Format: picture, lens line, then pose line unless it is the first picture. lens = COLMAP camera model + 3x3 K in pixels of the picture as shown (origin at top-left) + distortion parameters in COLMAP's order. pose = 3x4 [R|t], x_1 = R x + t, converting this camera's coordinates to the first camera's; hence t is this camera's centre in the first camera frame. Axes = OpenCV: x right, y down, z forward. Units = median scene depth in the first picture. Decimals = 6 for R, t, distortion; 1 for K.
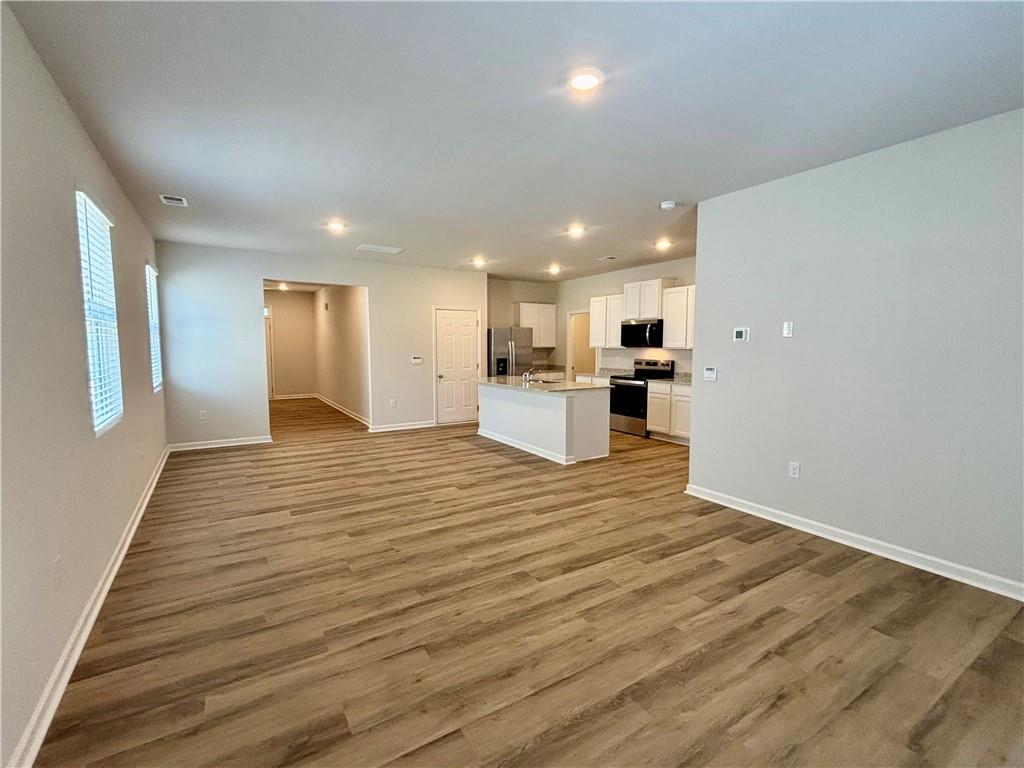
lens RADIAL K [[464.9, 0, 502.7], [0, 464.9, 384.8], [0, 0, 1]] dist [-0.004245, -0.001130]
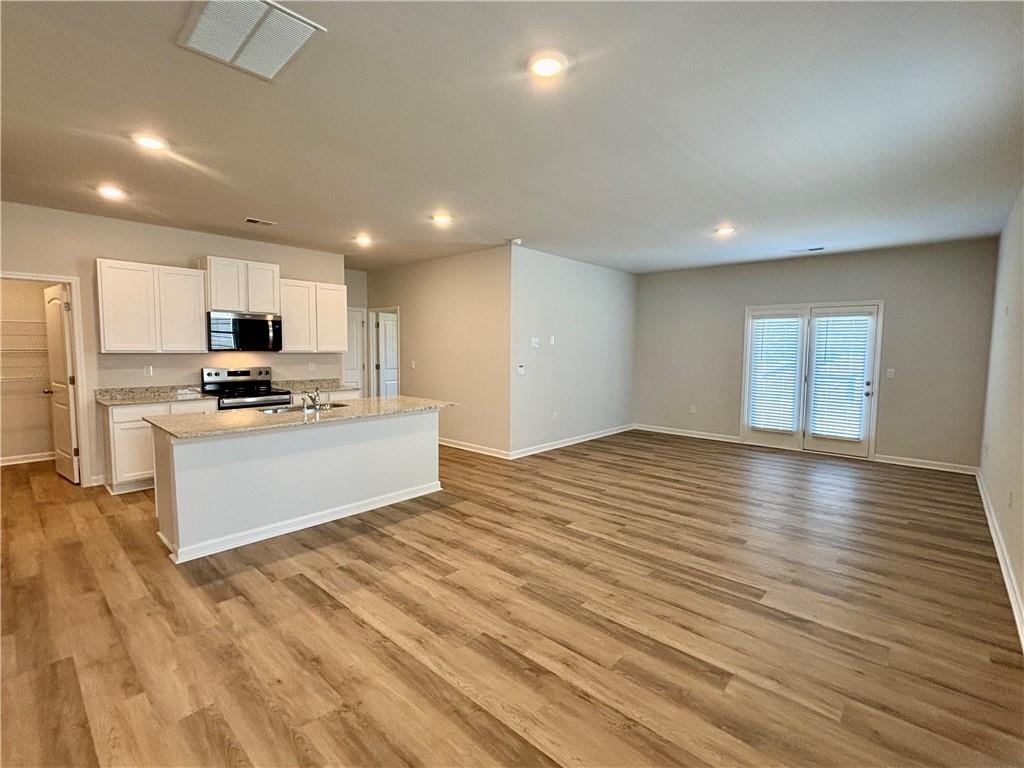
lens RADIAL K [[464.9, 0, 514.7], [0, 464.9, 385.6], [0, 0, 1]] dist [-0.004245, -0.001130]
pose [[-0.276887, -0.089098, 0.956763, -0.871286], [0.076240, 0.990516, 0.114305, -0.130565], [-0.957873, 0.104593, -0.267468, 1.325263]]
